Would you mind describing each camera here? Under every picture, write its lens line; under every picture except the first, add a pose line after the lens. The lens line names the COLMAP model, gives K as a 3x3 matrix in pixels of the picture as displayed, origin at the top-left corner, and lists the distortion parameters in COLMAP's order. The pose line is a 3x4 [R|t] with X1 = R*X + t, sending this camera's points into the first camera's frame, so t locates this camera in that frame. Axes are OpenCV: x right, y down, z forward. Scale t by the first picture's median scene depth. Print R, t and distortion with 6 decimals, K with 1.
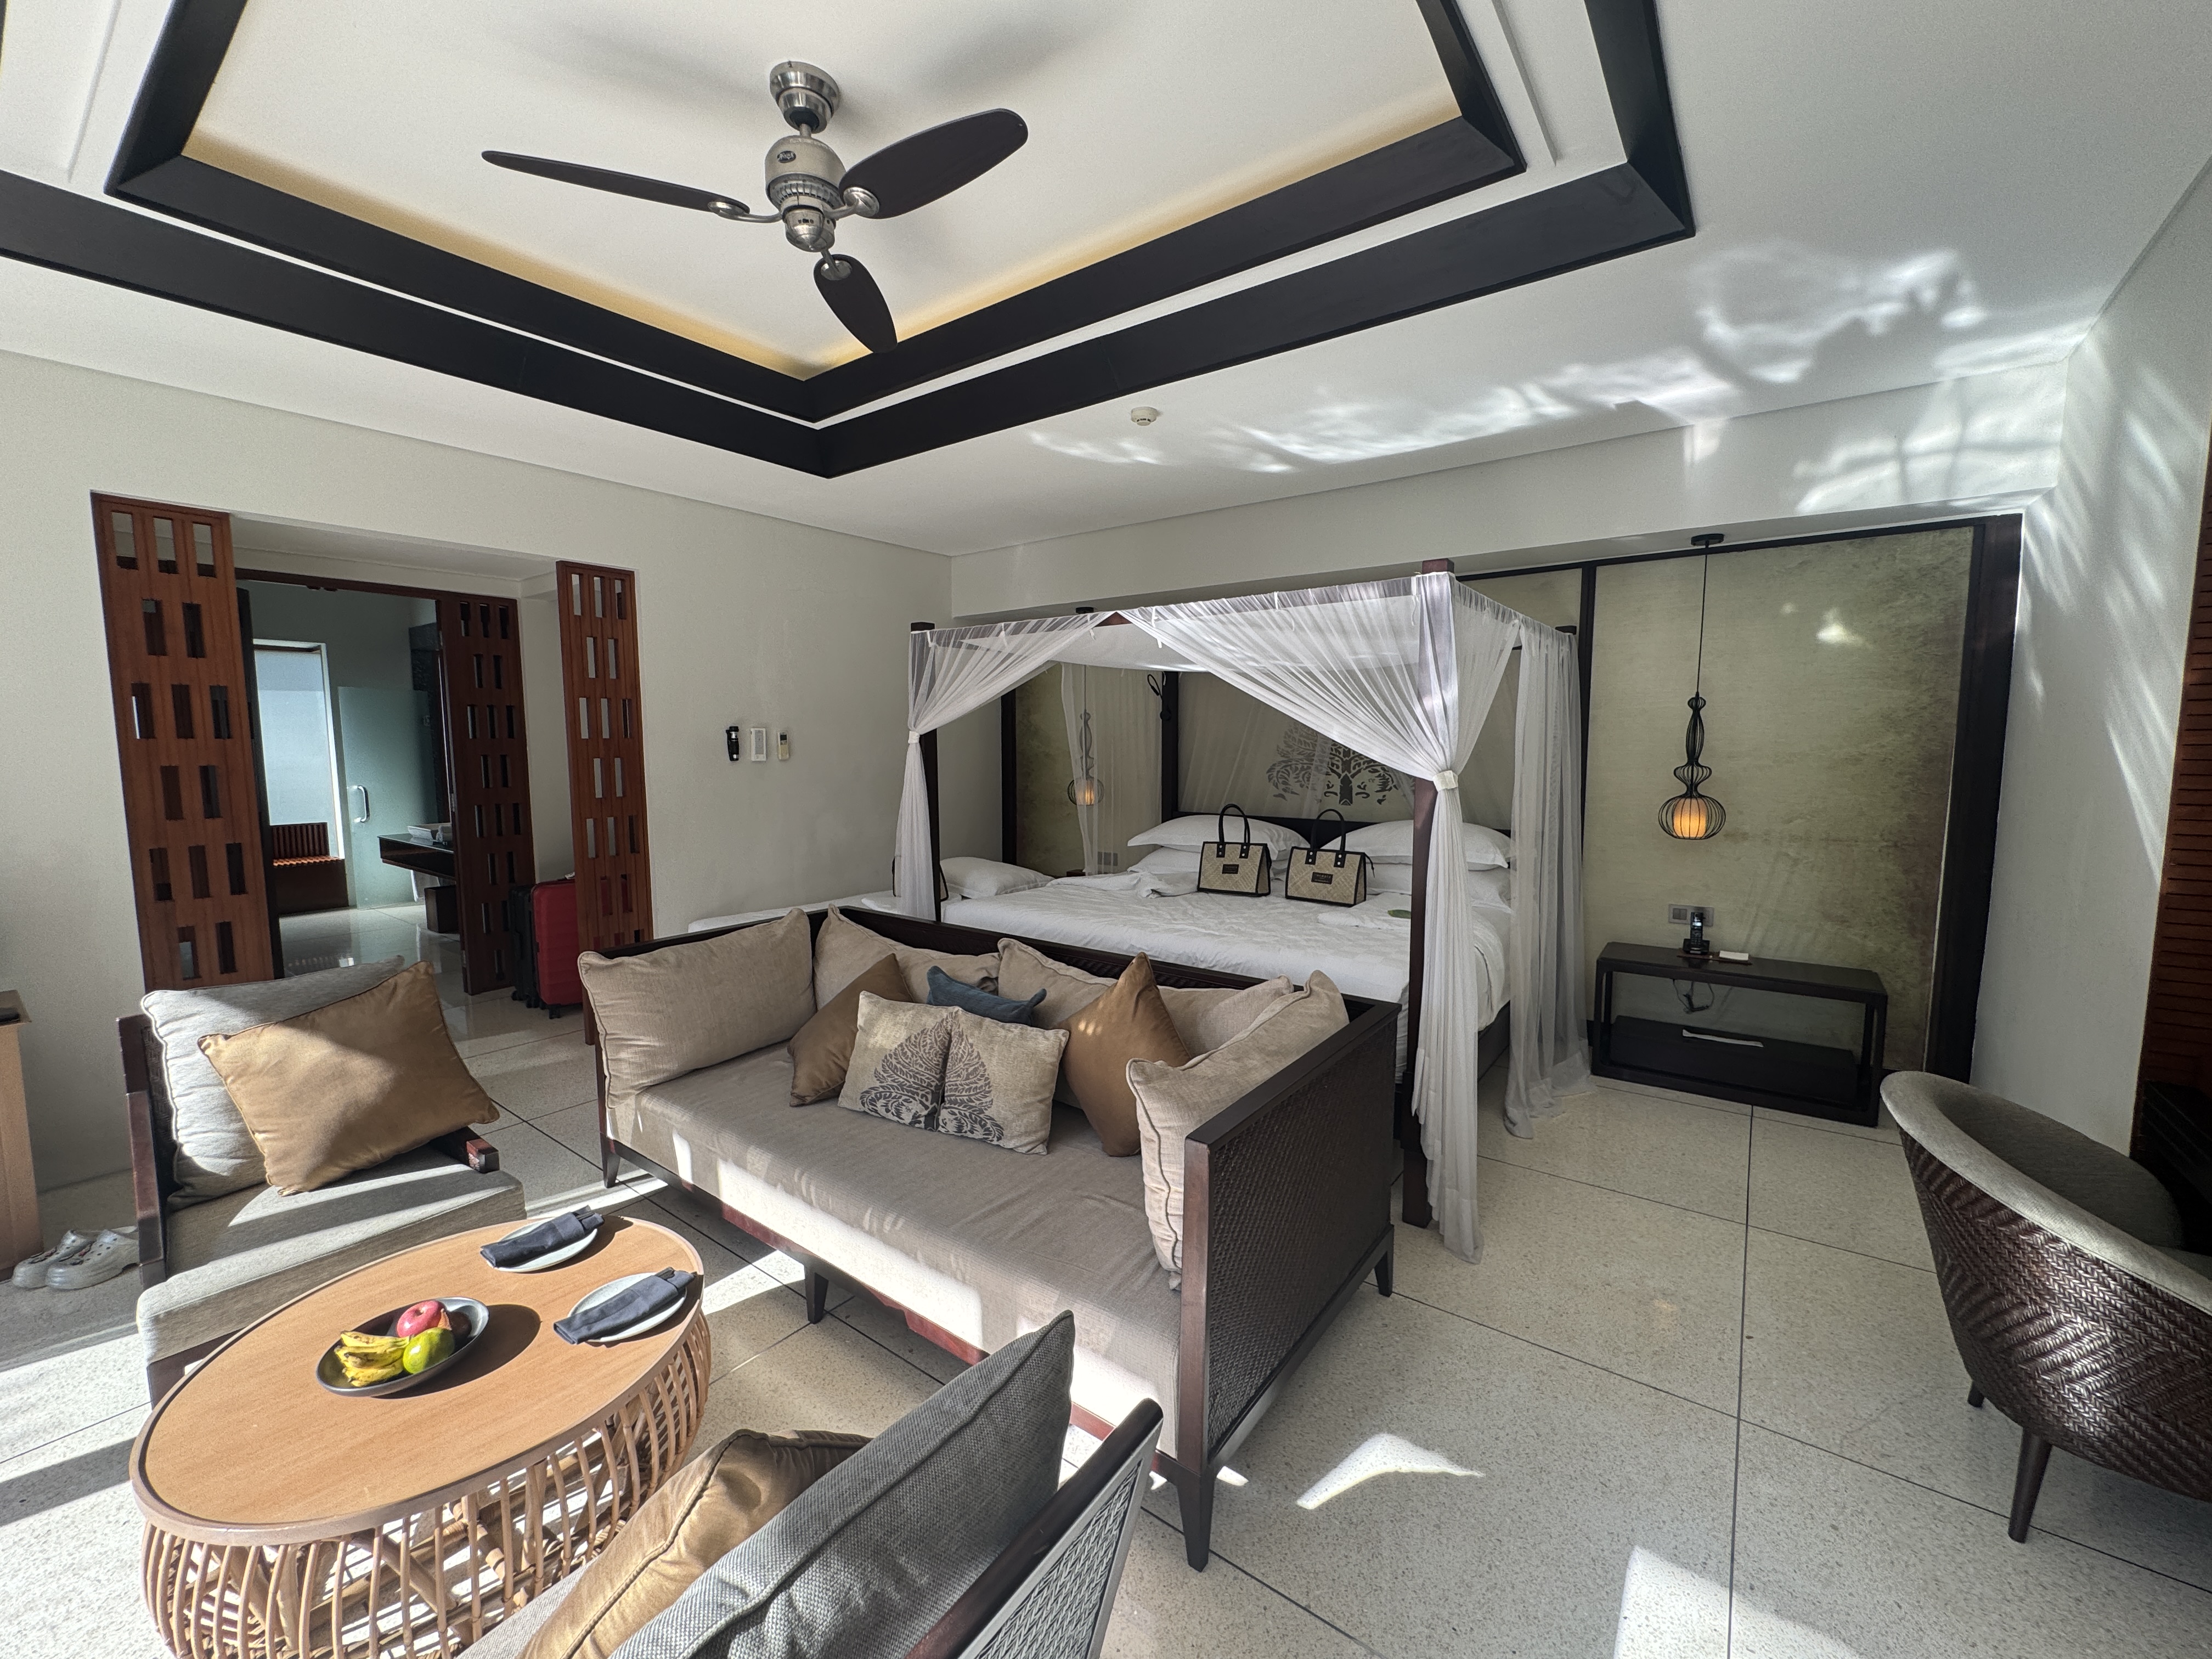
lens RADIAL K [[885.1, 0, 1116.6], [0, 885.1, 829.1], [0, 0, 1]] dist [-0.000904, -0.000382]
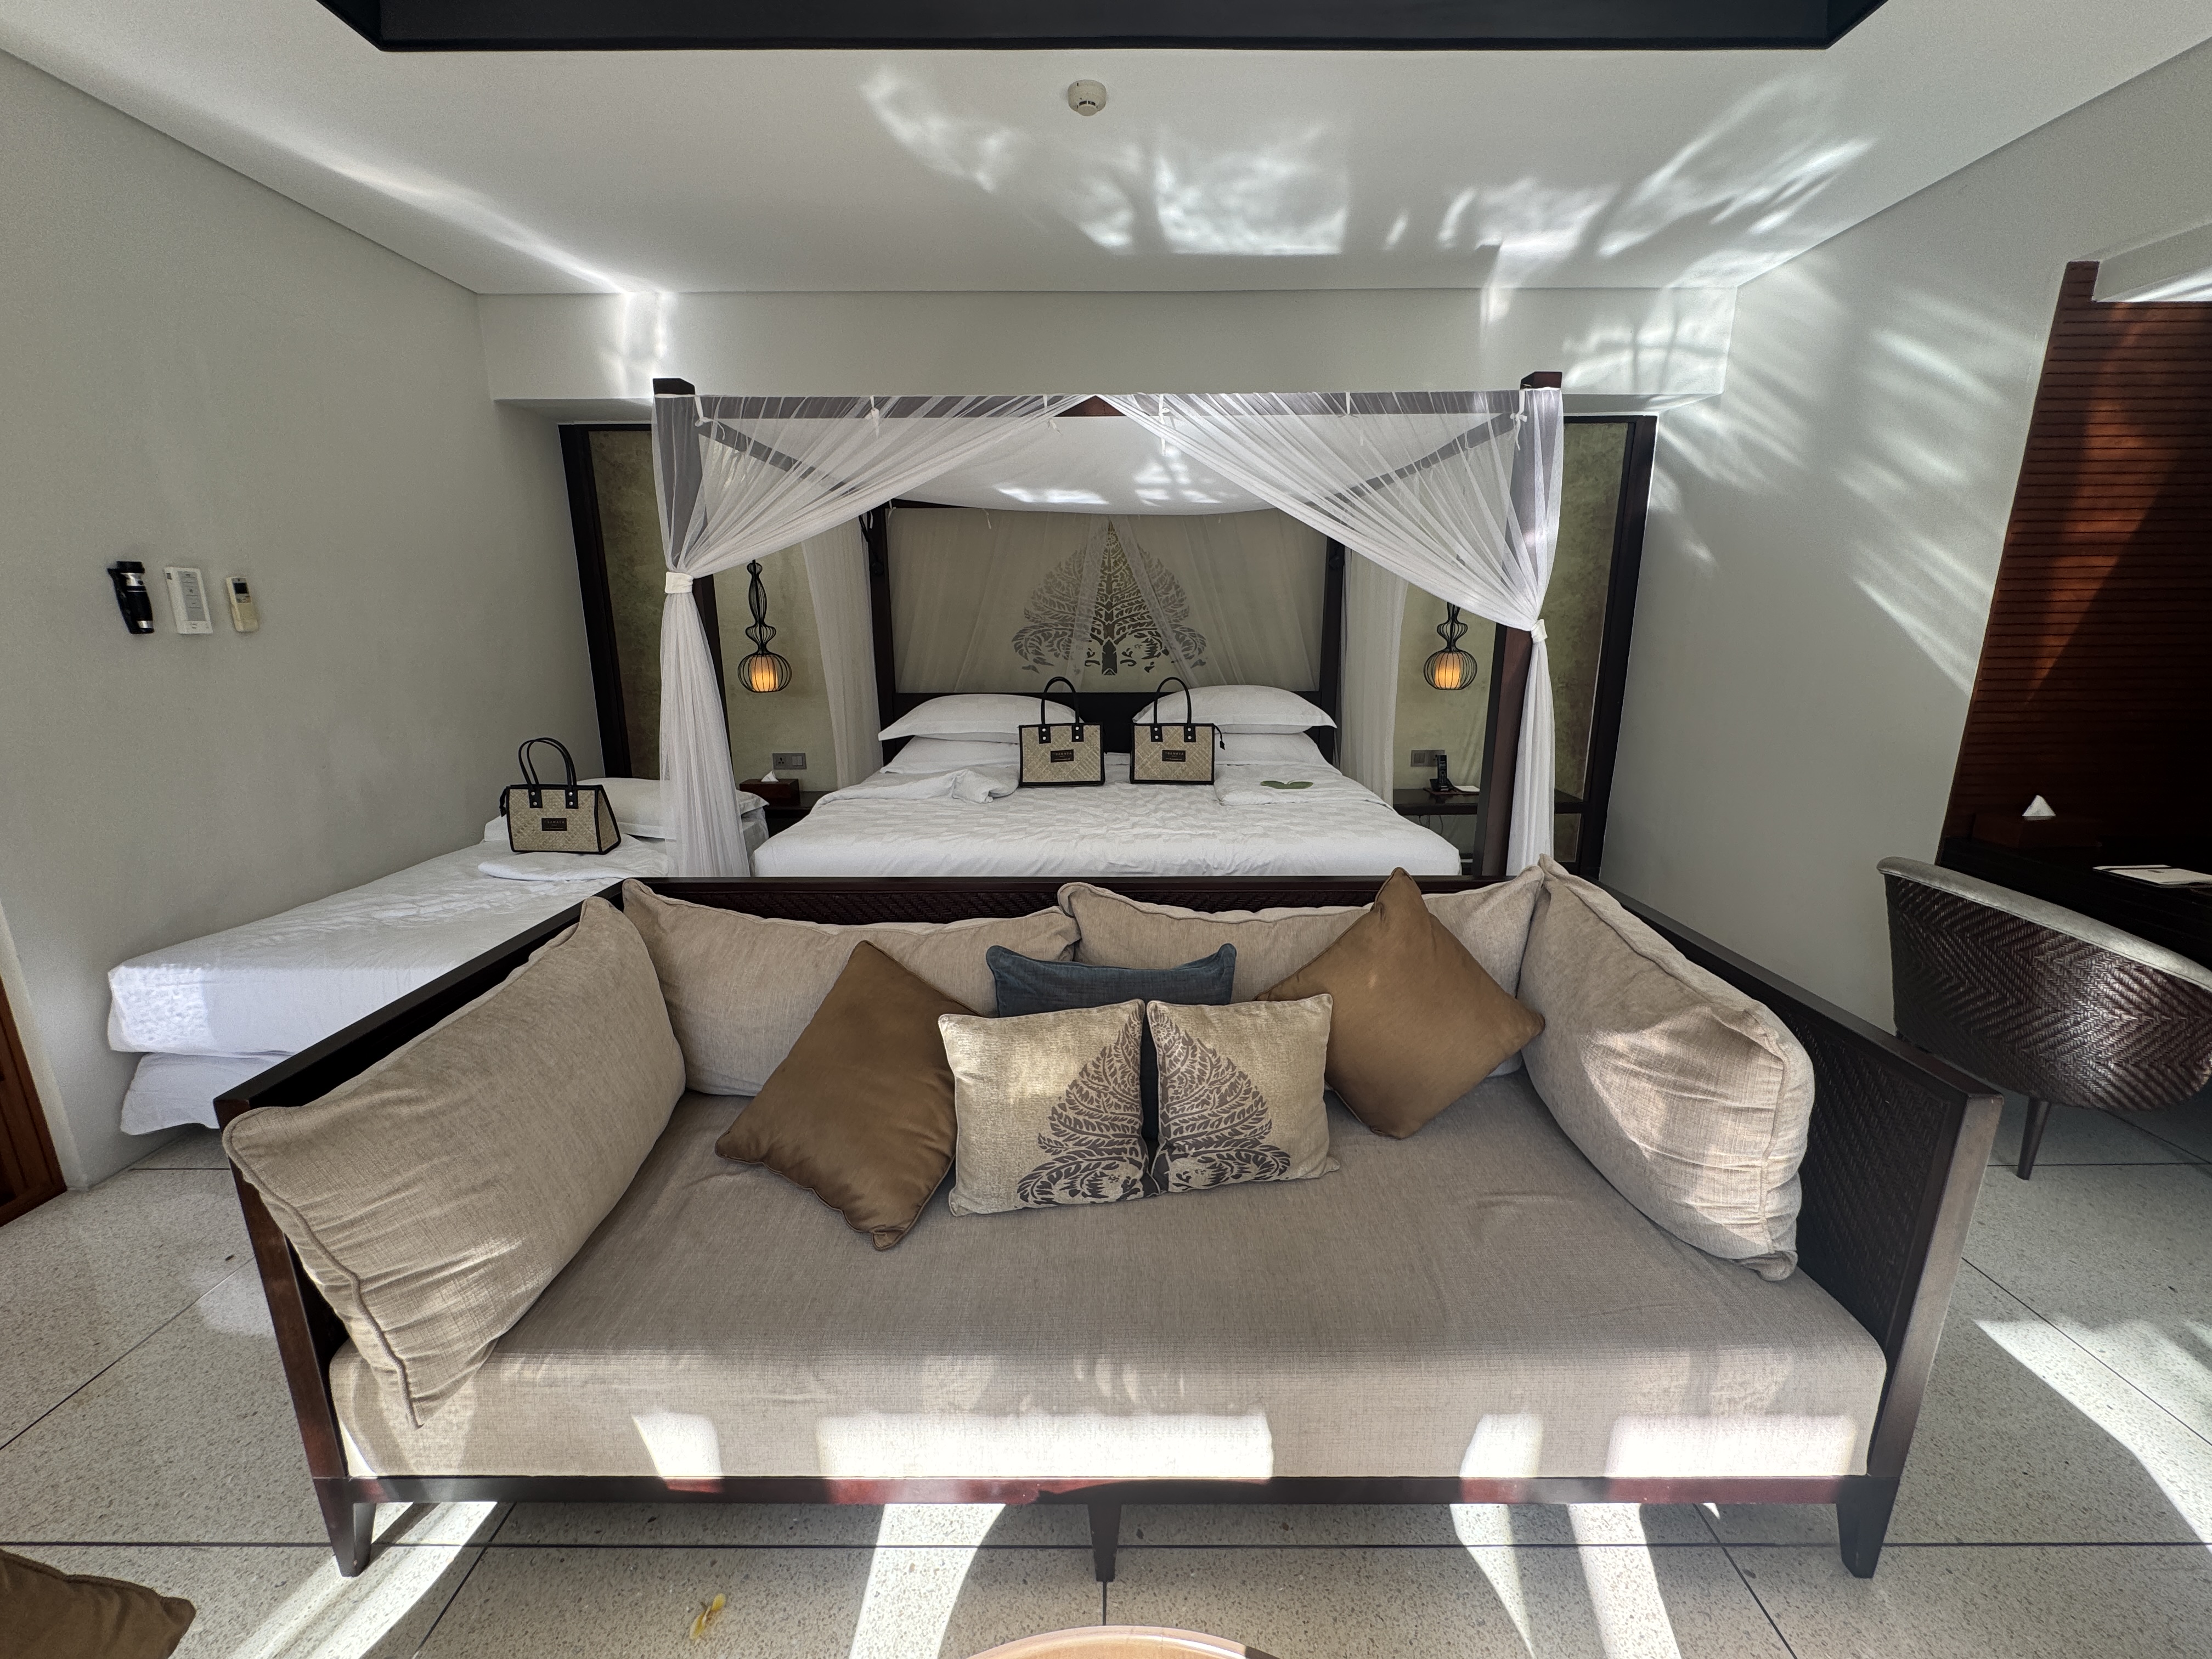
lens RADIAL K [[885.1, 0, 1099.4], [0, 885.1, 828.7], [0, 0, 1]] dist [-0.000904, -0.000382]
pose [[0.807120, -0.140777, 0.573358, -0.442060], [0.064093, 0.986309, 0.151944, -0.015714], [-0.586899, -0.085889, 0.805092, 0.413461]]
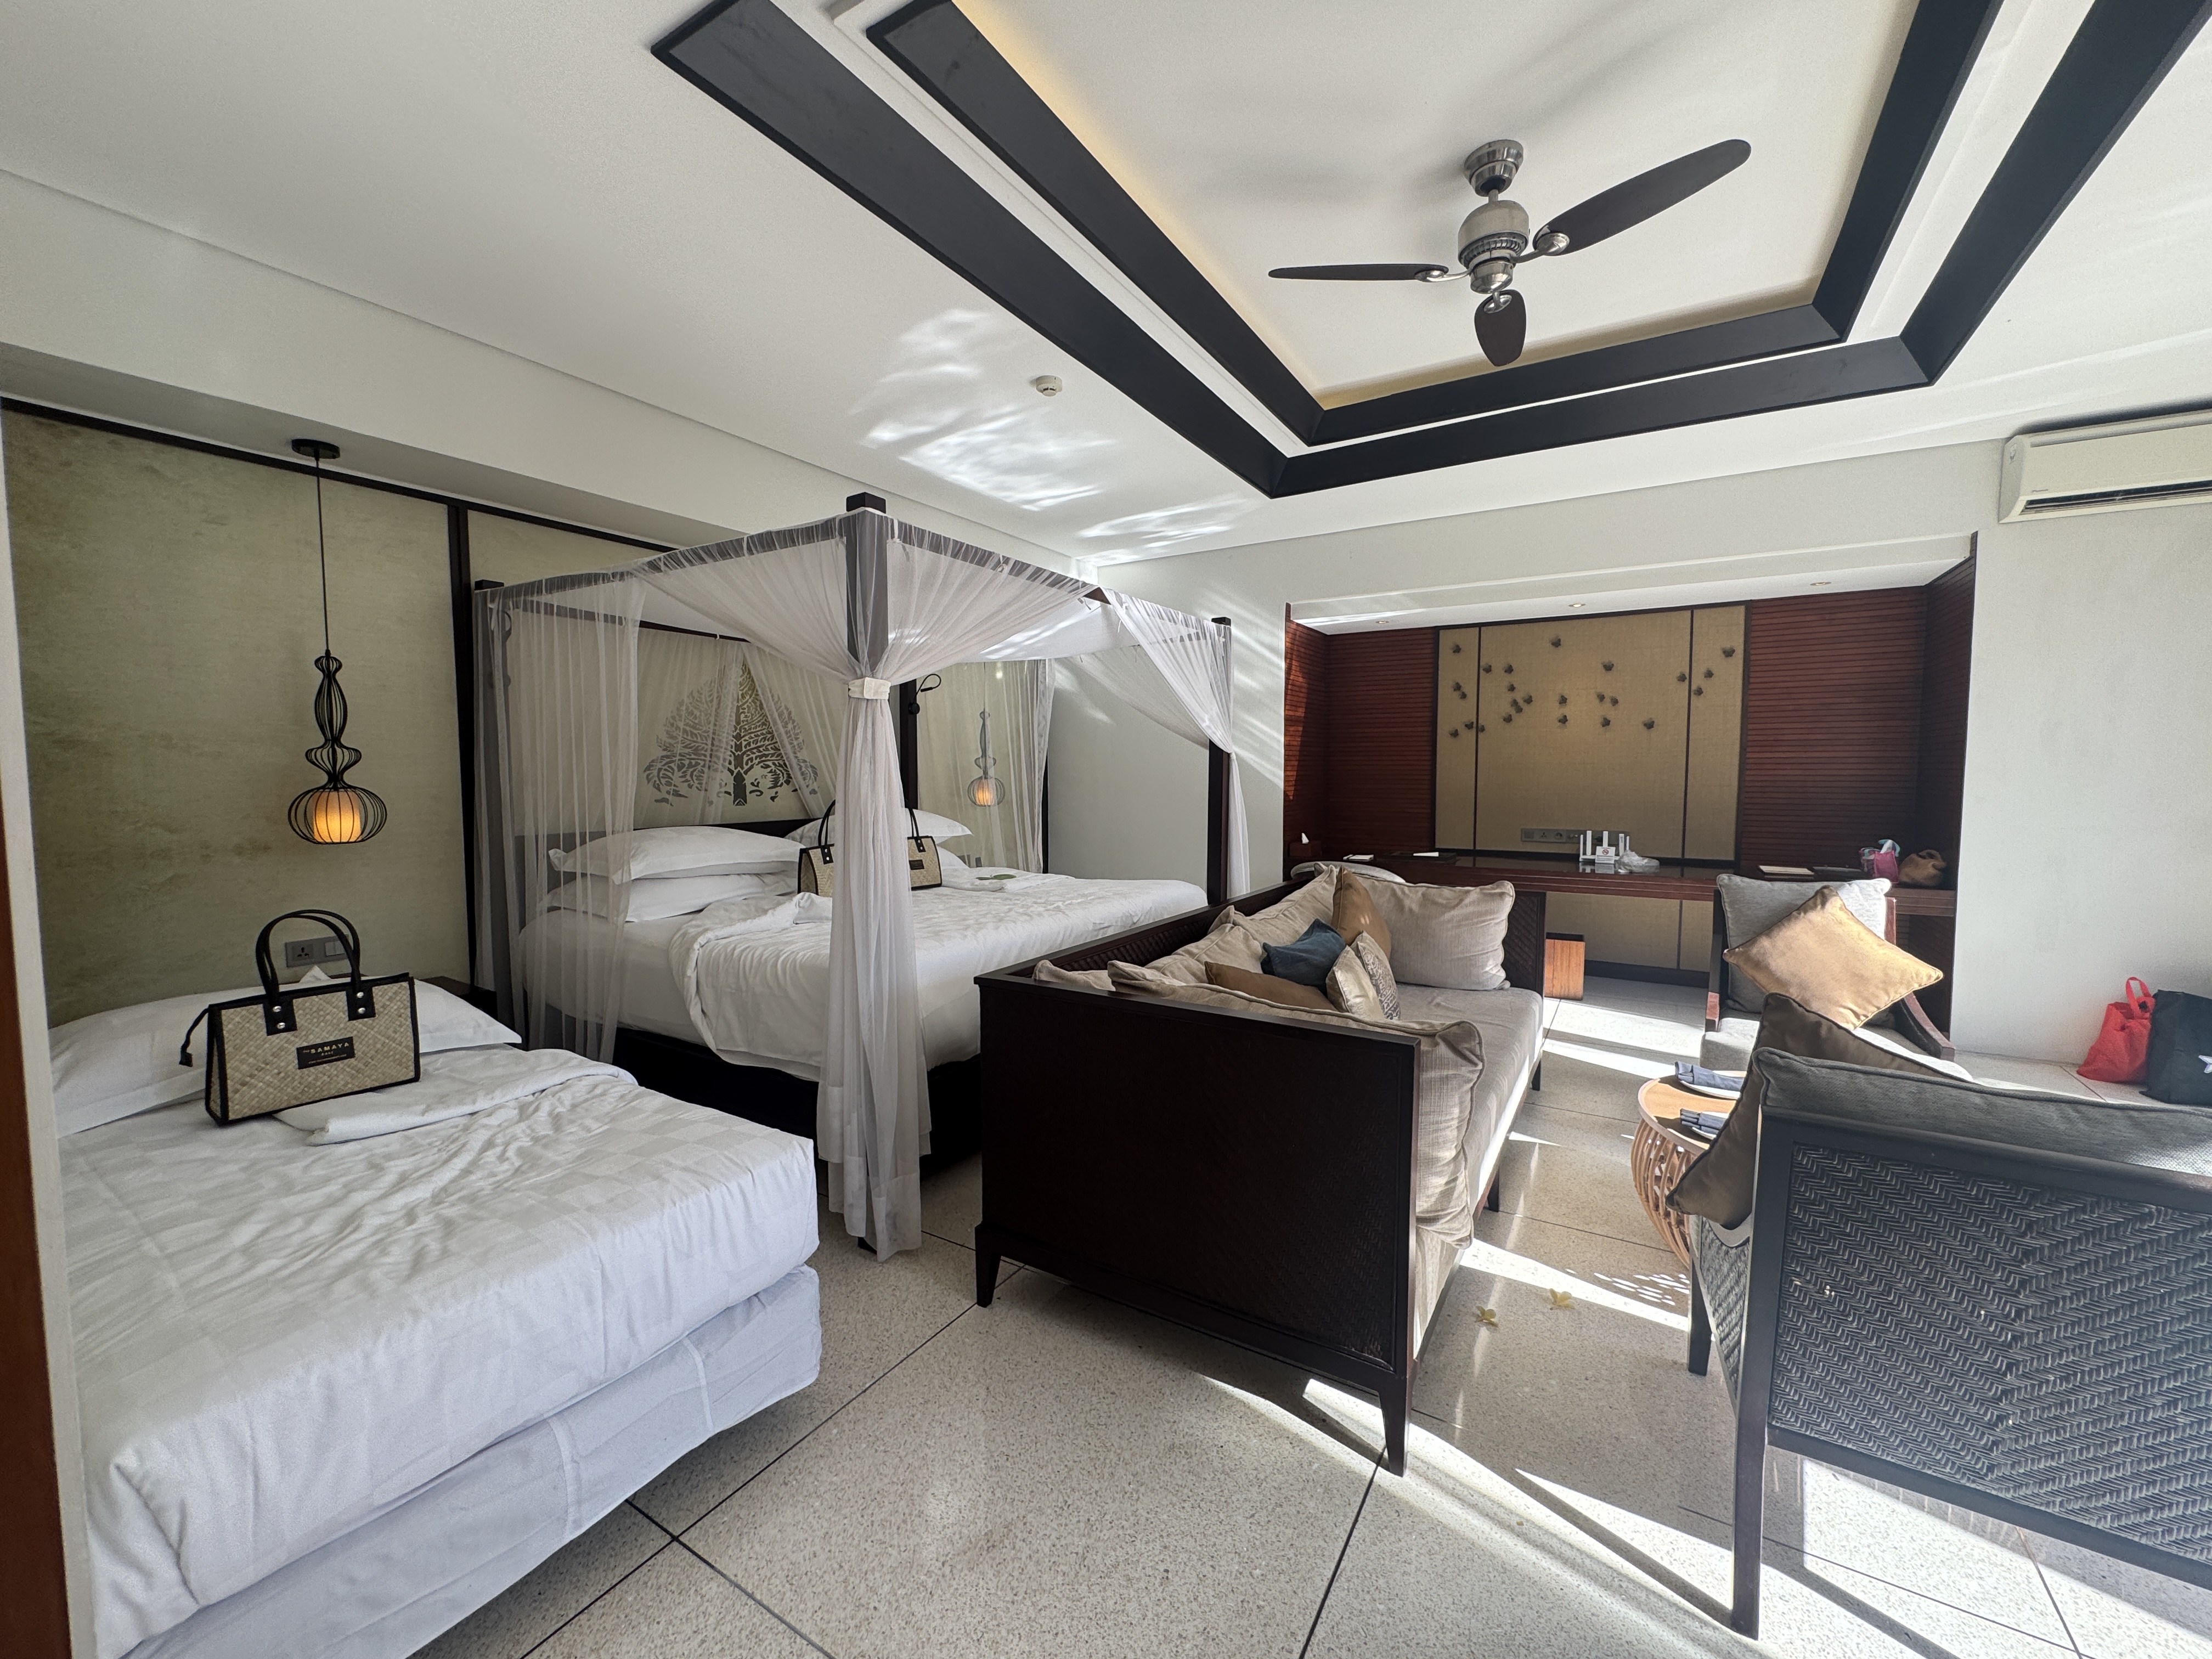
lens RADIAL K [[885.1, 0, 1115.1], [0, 885.1, 849.6], [0, 0, 1]] dist [-0.000904, -0.000382]
pose [[-0.088912, -0.089782, 0.991985, -1.020278], [0.104616, 0.989579, 0.098941, -0.049752], [-0.990530, 0.112574, -0.078592, 1.104225]]
